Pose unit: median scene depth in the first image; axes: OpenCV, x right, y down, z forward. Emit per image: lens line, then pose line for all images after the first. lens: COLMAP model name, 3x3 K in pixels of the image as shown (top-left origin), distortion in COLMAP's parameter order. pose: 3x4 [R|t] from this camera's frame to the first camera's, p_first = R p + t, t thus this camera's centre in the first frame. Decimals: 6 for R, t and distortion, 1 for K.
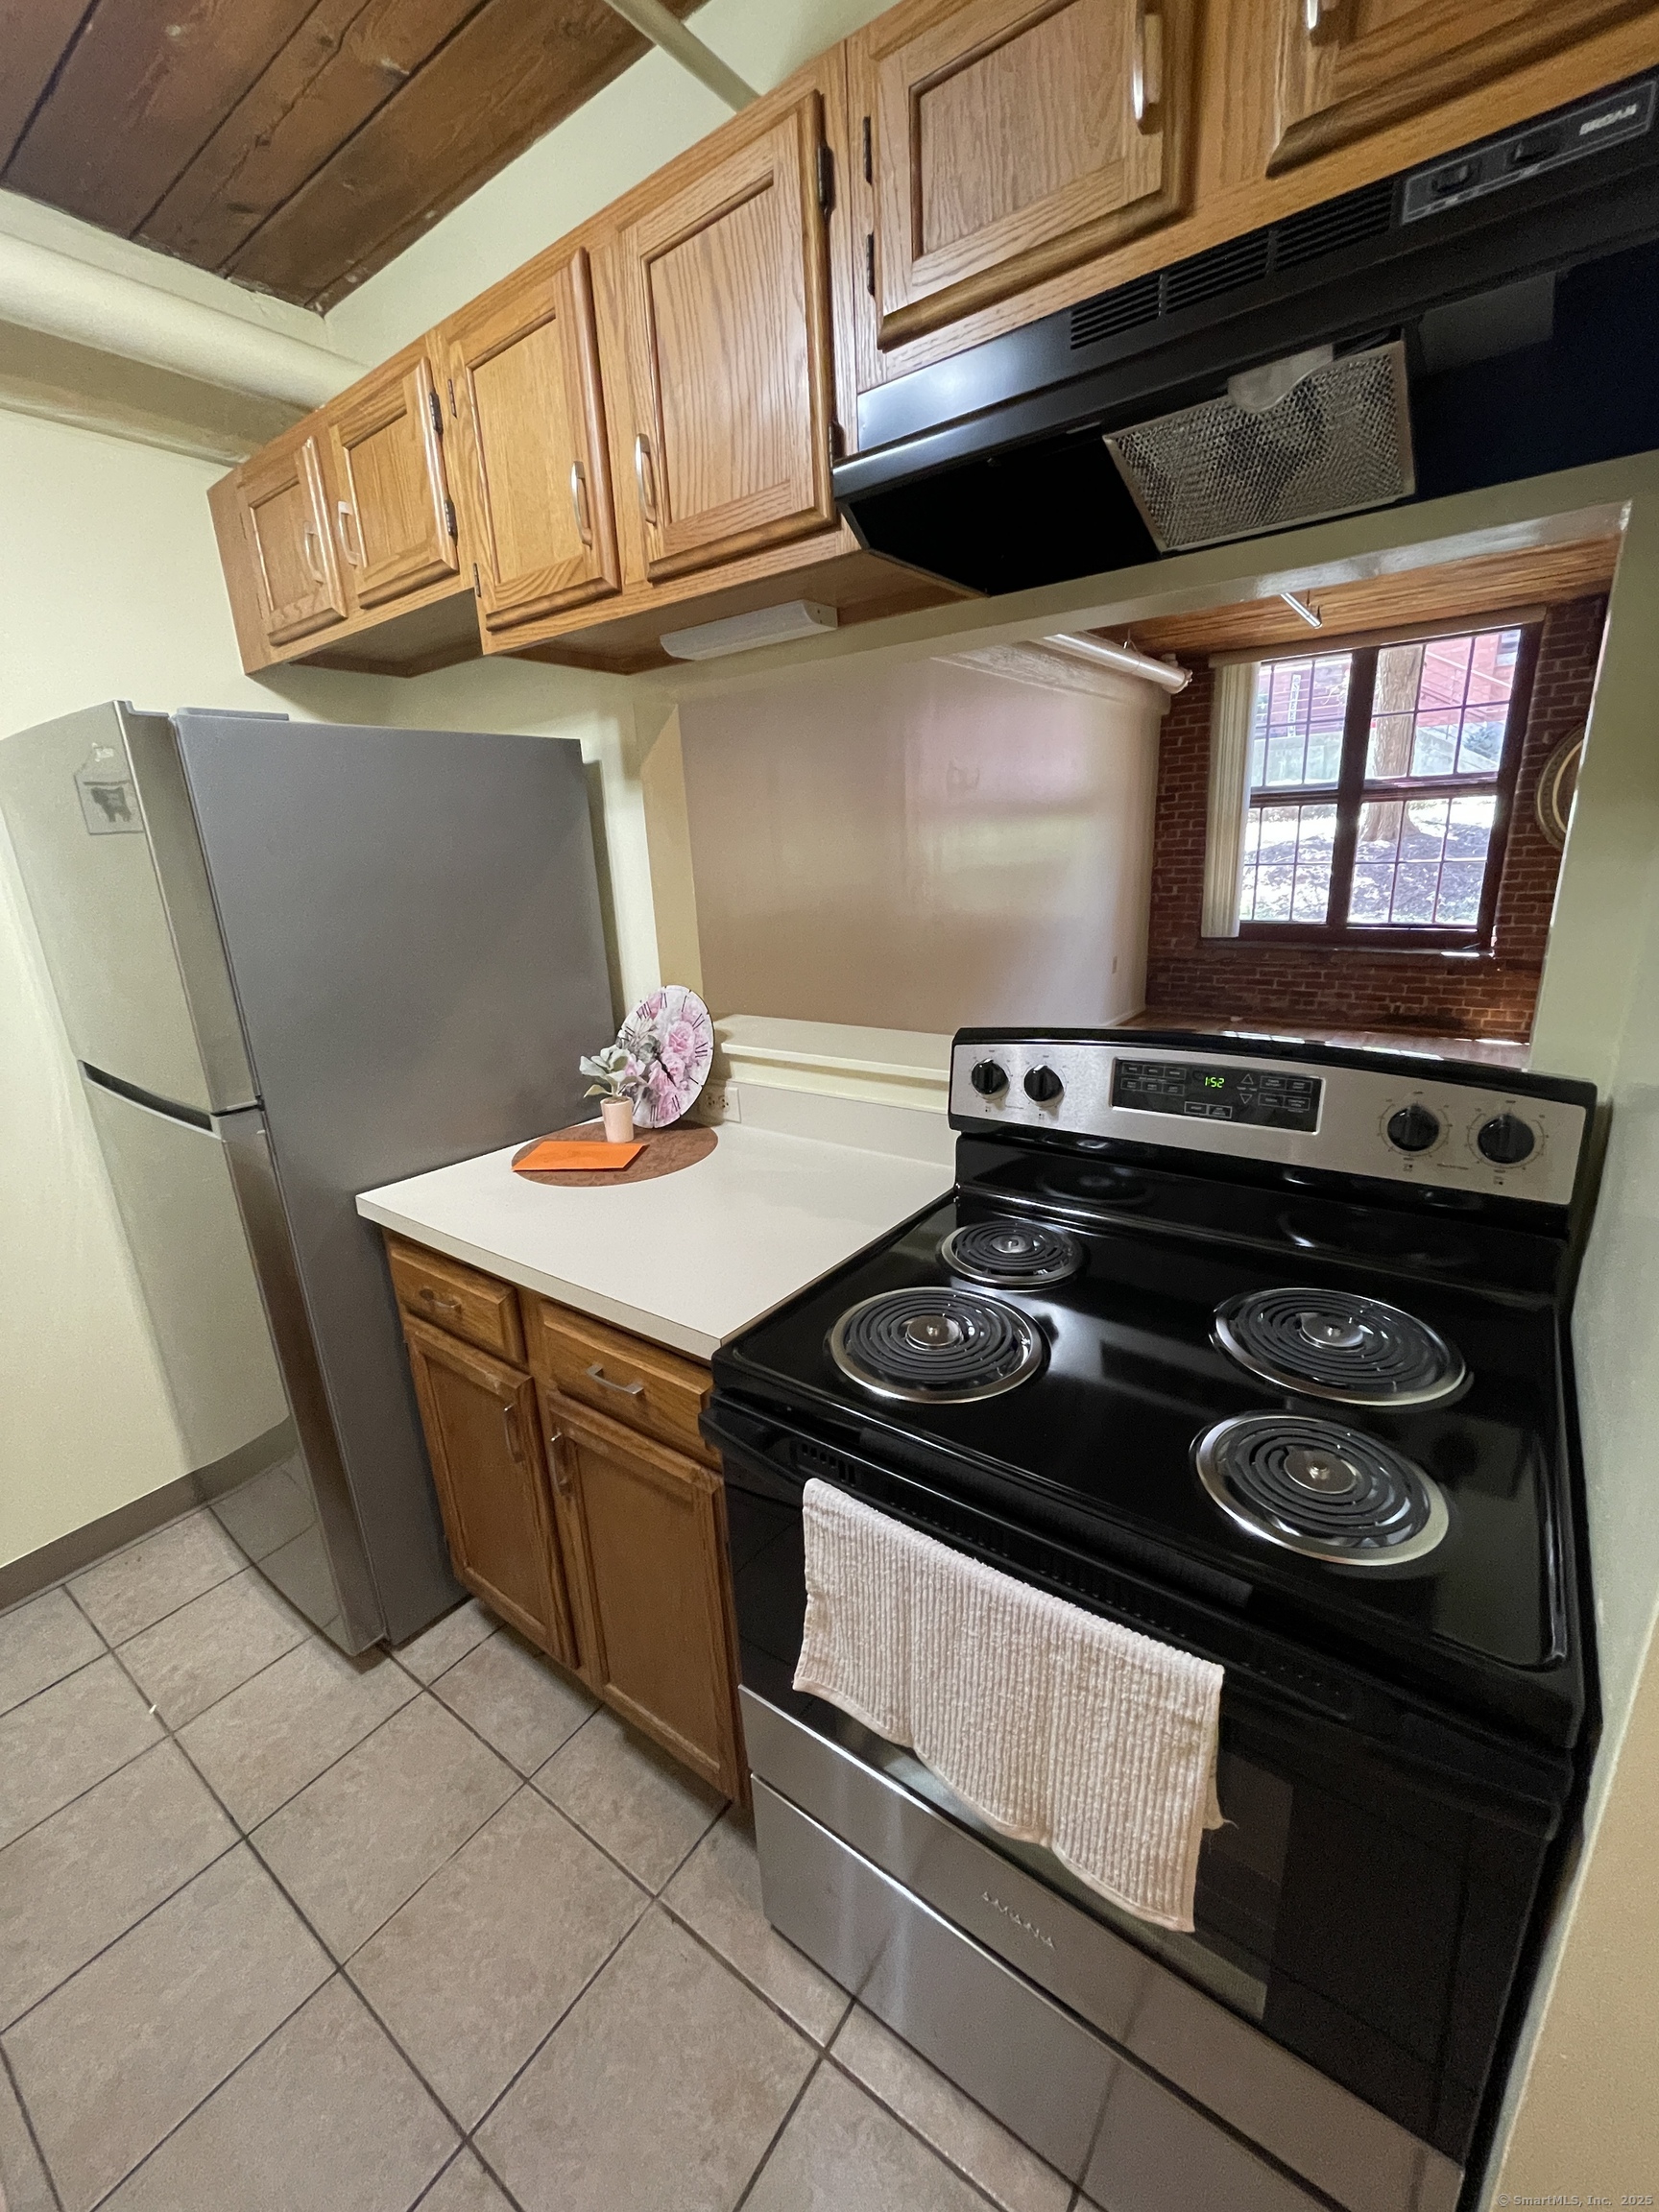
lens RADIAL K [[892.5, 0, 835.5], [0, 892.5, 1102.4], [0, 0, 1]] dist [-0.002809, -0.000026]
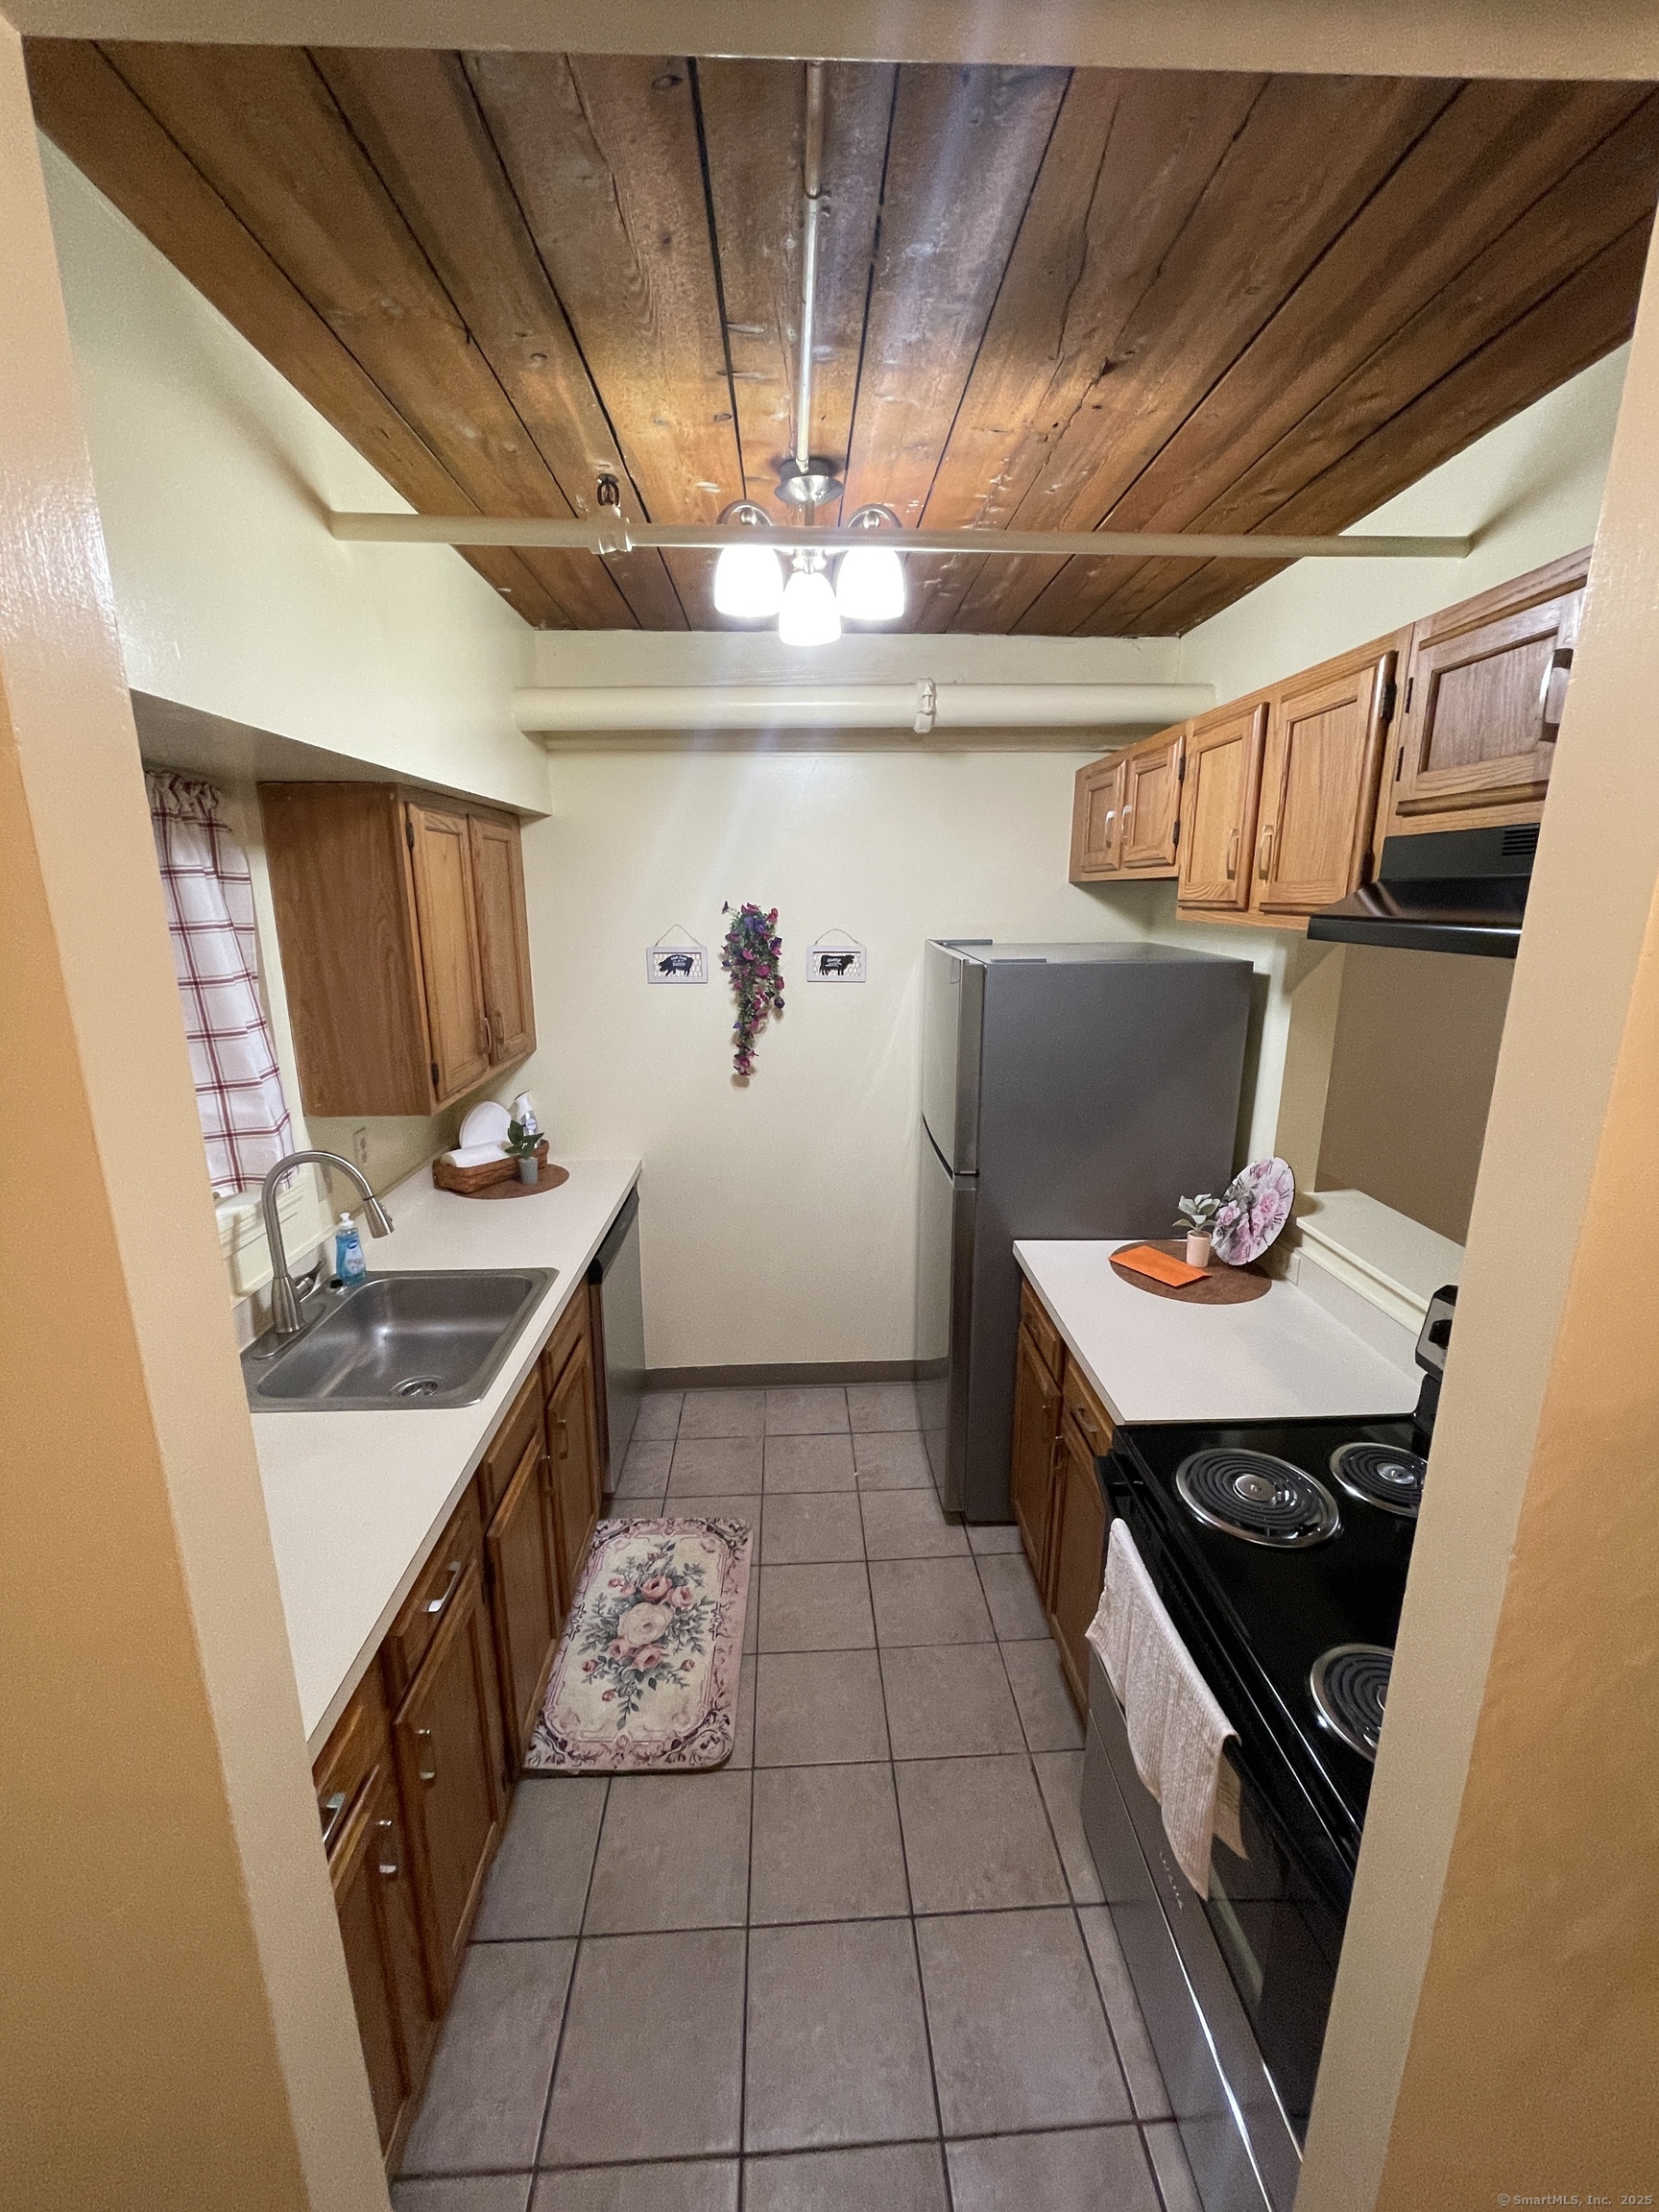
lens RADIAL K [[904.4, 0, 826.6], [0, 904.4, 1101.6], [0, 0, 1]] dist [-0.005761, -0.000525]
pose [[0.622462, 0.225007, -0.749609, 0.364699], [-0.244118, 0.965818, 0.087194, -0.172379], [0.743604, 0.128718, 0.656113, -0.308049]]
